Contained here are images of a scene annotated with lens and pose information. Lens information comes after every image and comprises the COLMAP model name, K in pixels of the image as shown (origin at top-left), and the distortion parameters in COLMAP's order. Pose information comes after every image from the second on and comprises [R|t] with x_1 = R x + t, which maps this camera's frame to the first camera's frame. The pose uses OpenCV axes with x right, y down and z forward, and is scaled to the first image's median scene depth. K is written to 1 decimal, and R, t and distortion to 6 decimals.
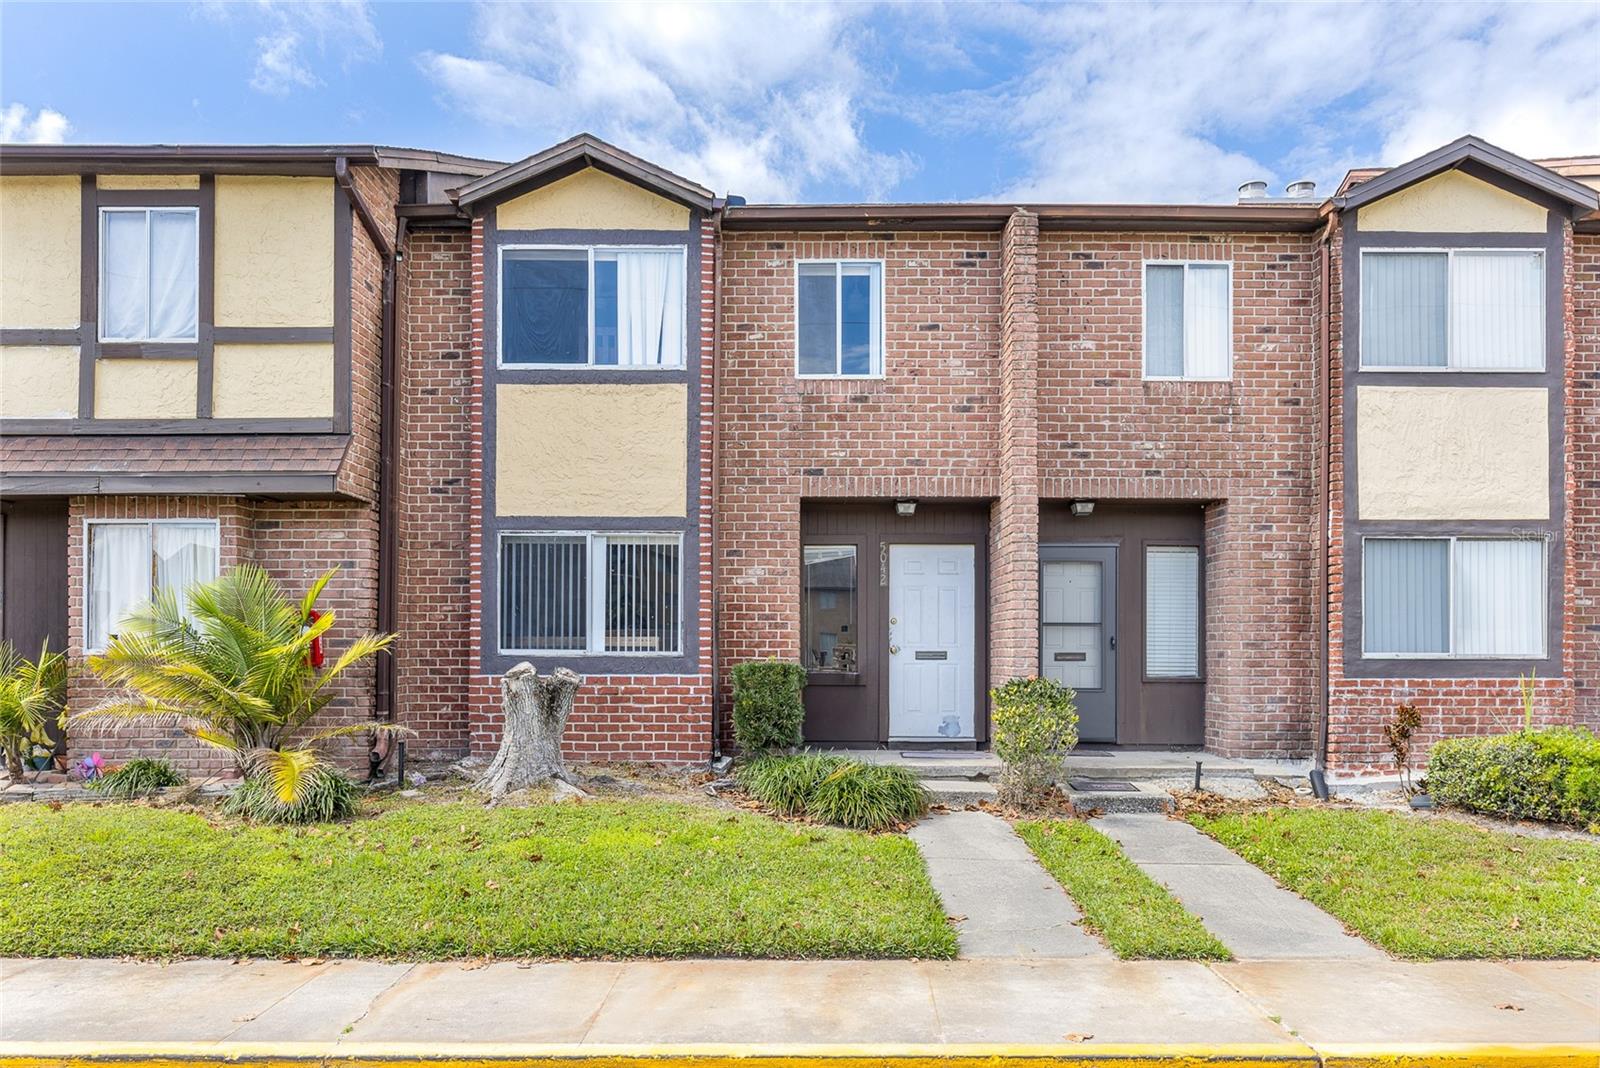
lens RADIAL K [[1116.6, 0, 797.8], [0, 1116.6, 655.7], [0, 0, 1]] dist [-0.005568, -0.003417]
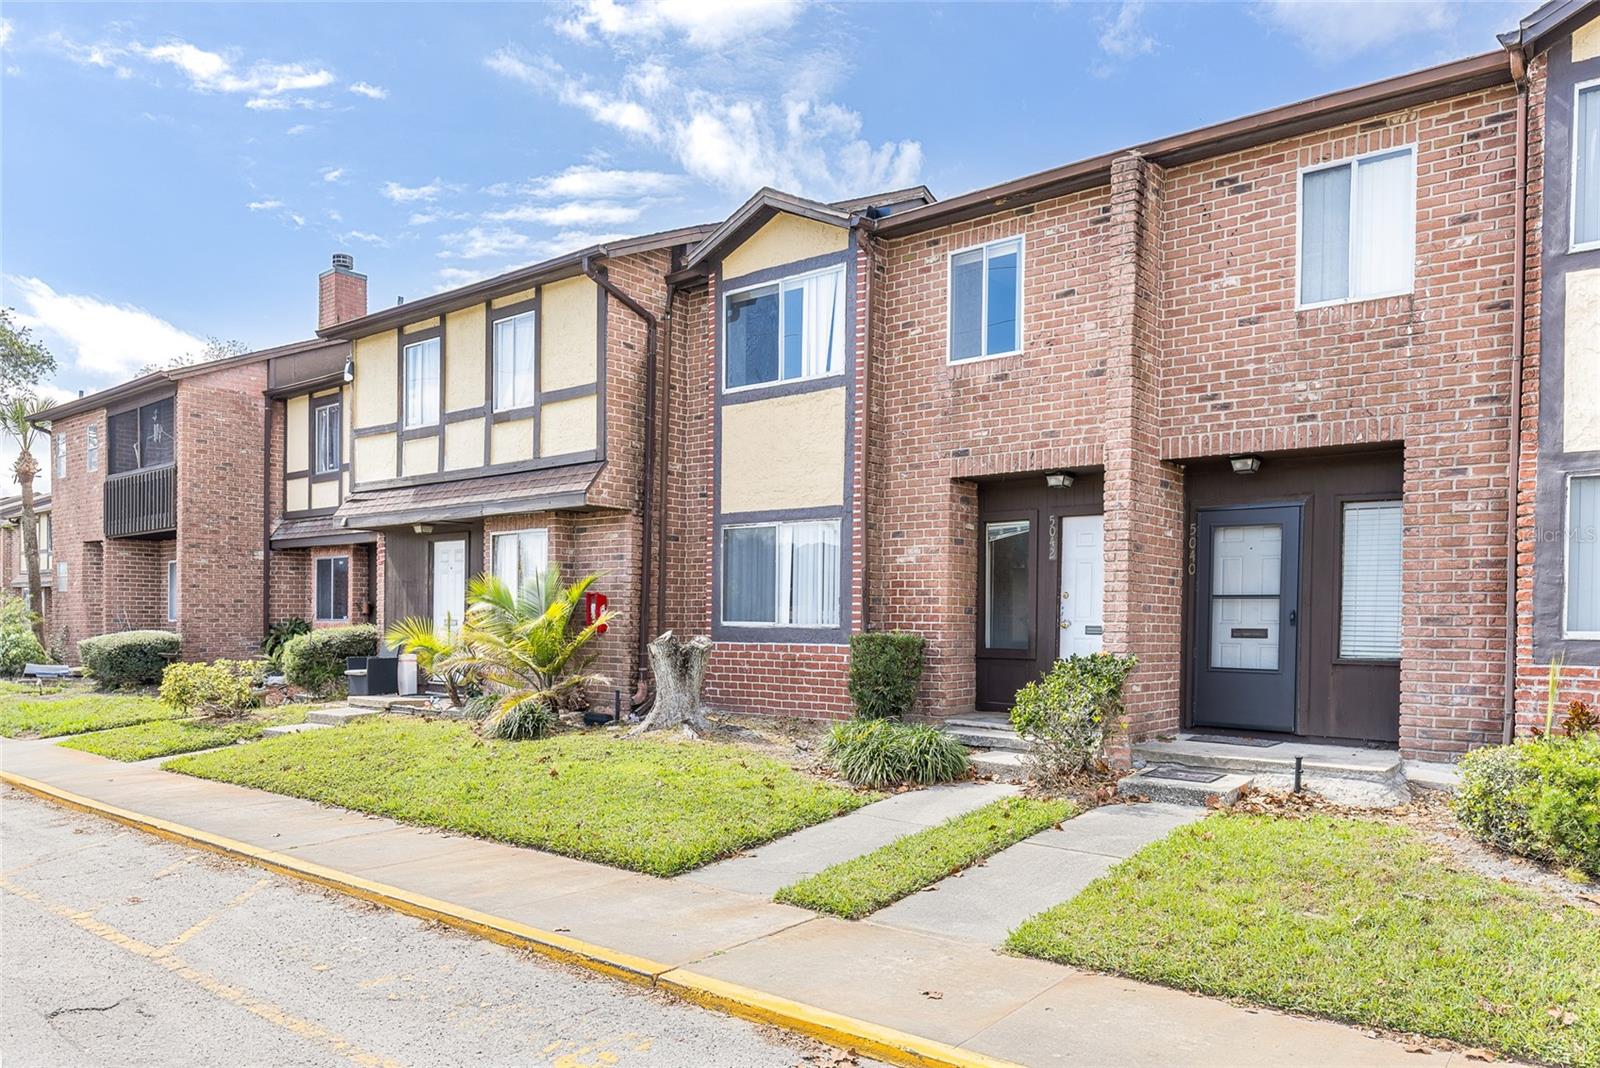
lens RADIAL K [[1116.6, 0, 797.8], [0, 1116.6, 655.7], [0, 0, 1]] dist [-0.005568, -0.003417]
pose [[0.771673, 0.023797, -0.635574, 0.565421], [-0.010966, 0.999649, 0.024114, 0.001465], [0.635925, -0.011639, 0.771663, 0.093565]]
